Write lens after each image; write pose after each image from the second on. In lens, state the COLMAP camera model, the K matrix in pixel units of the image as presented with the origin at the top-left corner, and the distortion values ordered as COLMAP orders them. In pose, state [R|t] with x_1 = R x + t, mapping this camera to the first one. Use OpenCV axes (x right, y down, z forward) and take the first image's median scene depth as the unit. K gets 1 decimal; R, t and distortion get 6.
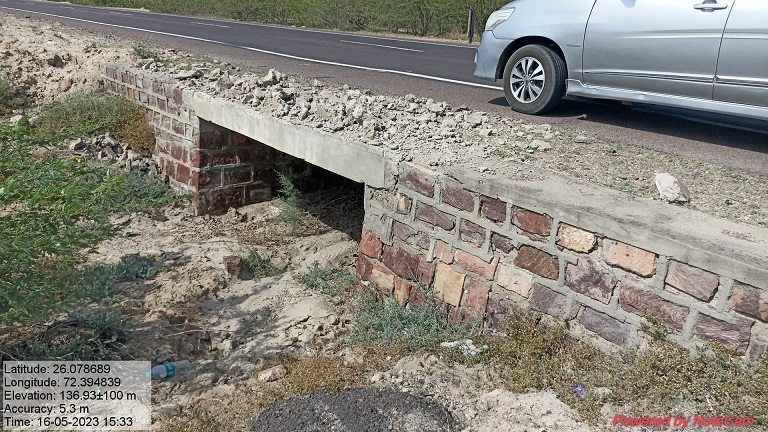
lens RADIAL K [[573.1, 0, 384.0], [0, 573.1, 216.0], [0, 0, 1]] dist [0.057233, -0.068465]
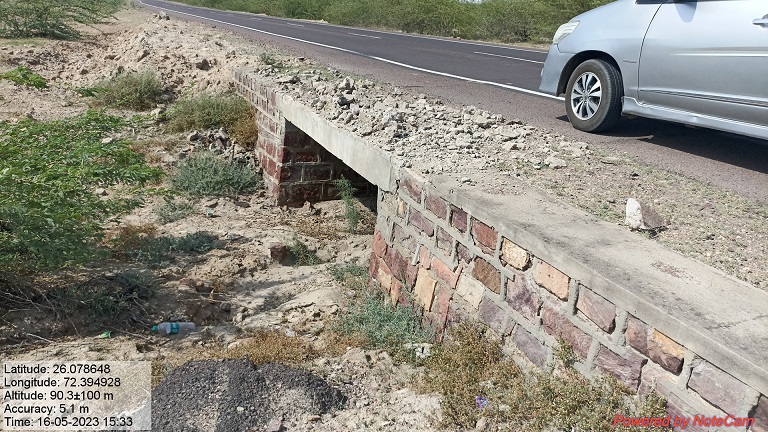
lens RADIAL K [[573.1, 0, 384.0], [0, 573.1, 216.0], [0, 0, 1]] dist [0.057233, -0.068465]
pose [[0.954864, 0.099787, -0.279783, 0.230912], [-0.104501, 0.994523, -0.001943, -0.000821], [0.278056, 0.031092, 0.960061, -0.007924]]
